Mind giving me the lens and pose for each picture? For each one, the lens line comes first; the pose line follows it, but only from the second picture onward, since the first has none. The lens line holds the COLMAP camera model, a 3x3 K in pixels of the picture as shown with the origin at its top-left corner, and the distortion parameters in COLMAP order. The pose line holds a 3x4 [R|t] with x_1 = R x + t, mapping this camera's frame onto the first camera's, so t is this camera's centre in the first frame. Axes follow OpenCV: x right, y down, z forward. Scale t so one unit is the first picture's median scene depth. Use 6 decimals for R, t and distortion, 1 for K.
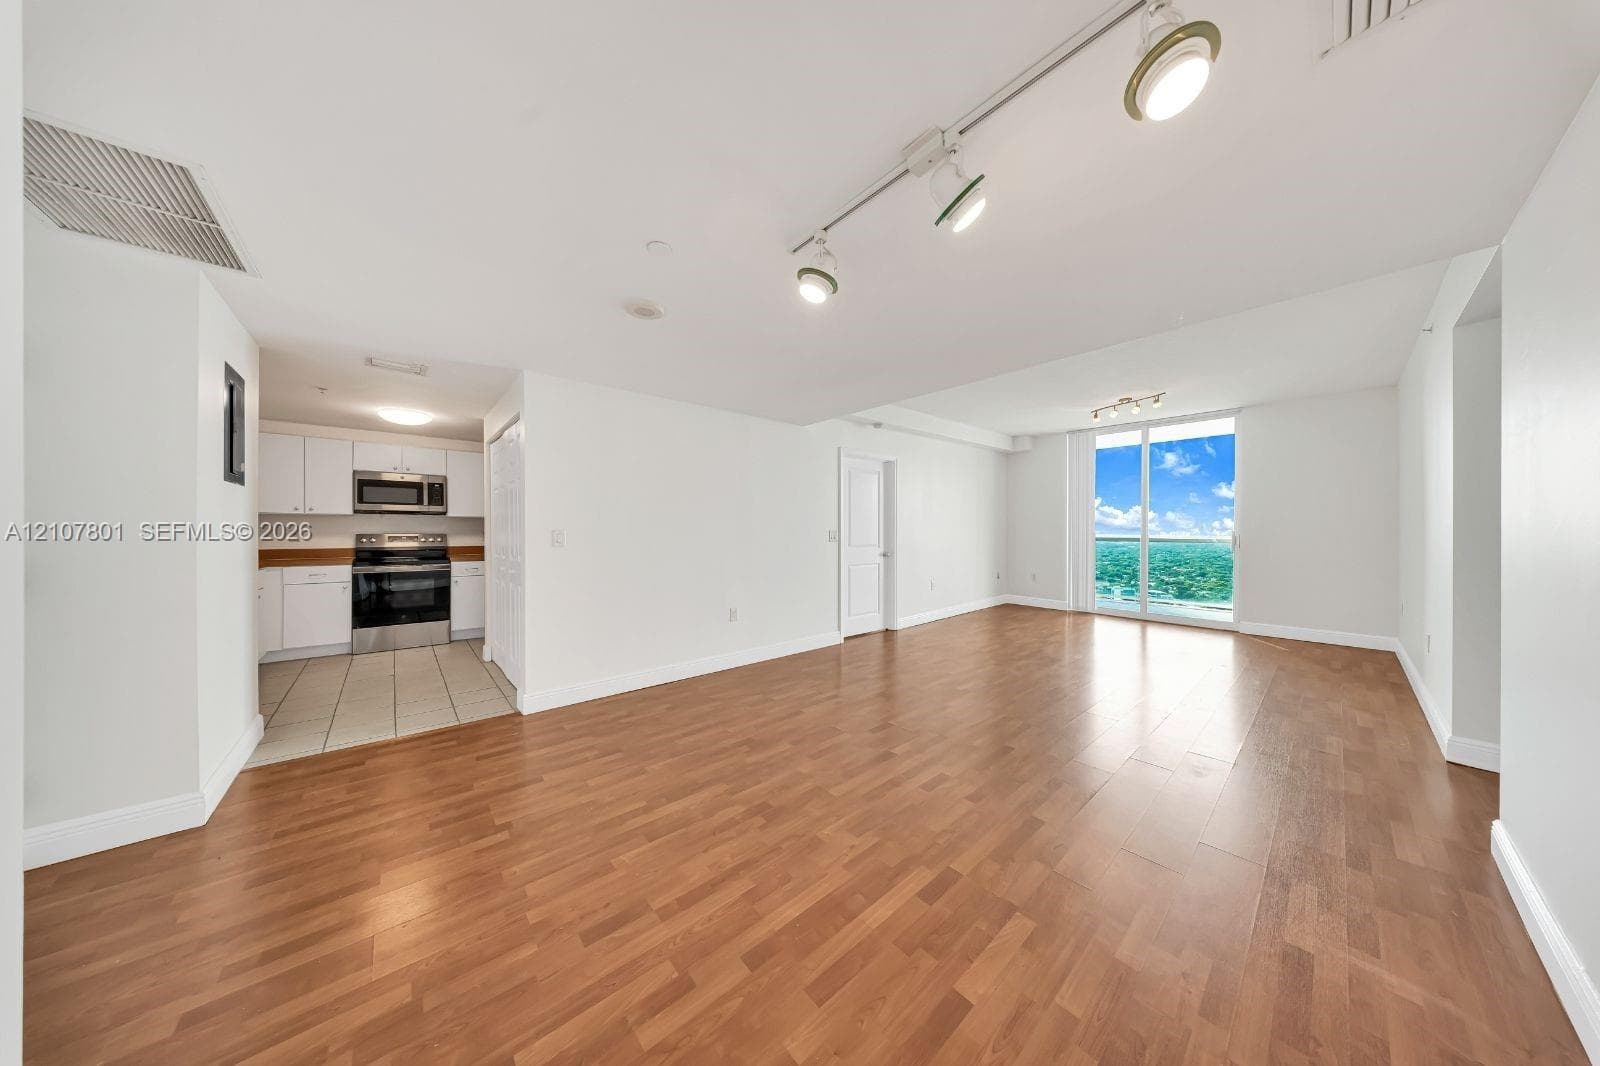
lens RADIAL K [[471.4, 0, 806.1], [0, 471.4, 532.9], [0, 0, 1]] dist [-0.000366, -0.000105]
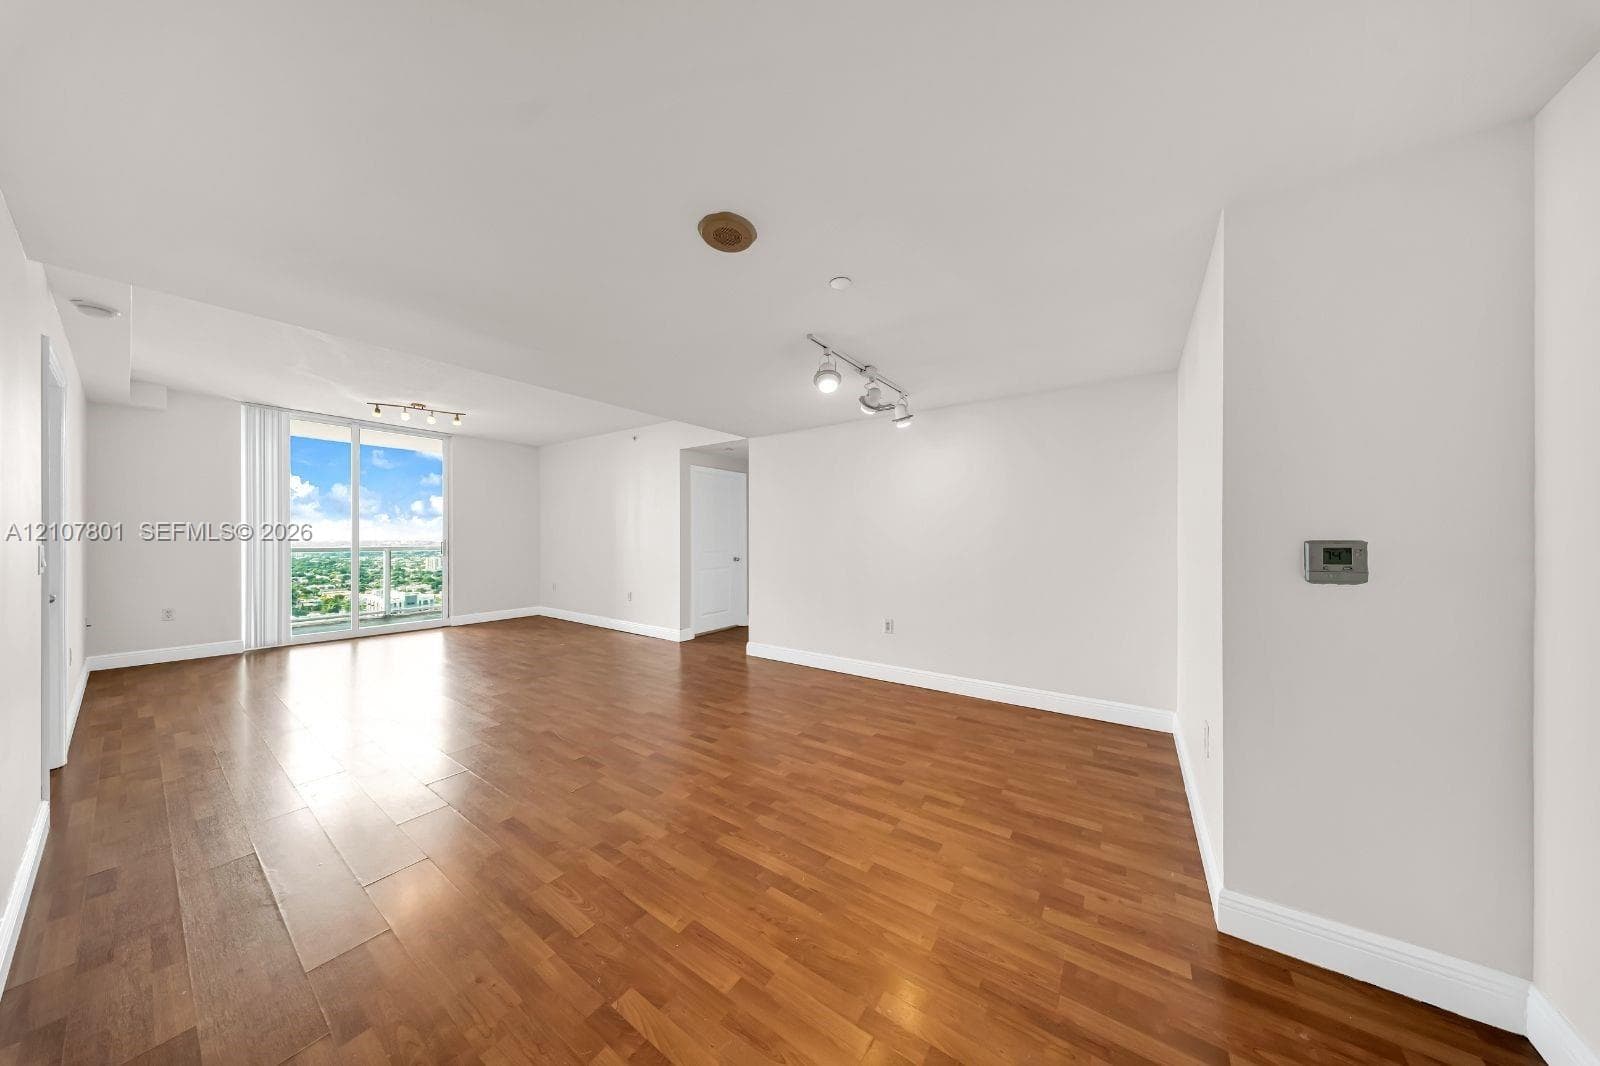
lens RADIAL K [[471.4, 0, 806.1], [0, 471.4, 532.9], [0, 0, 1]] dist [-0.000366, -0.000105]
pose [[-0.253786, 0.010930, 0.967199, -1.198529], [0.003485, 0.999940, -0.010385, -0.015306], [-0.967254, 0.000735, -0.253809, 1.215379]]
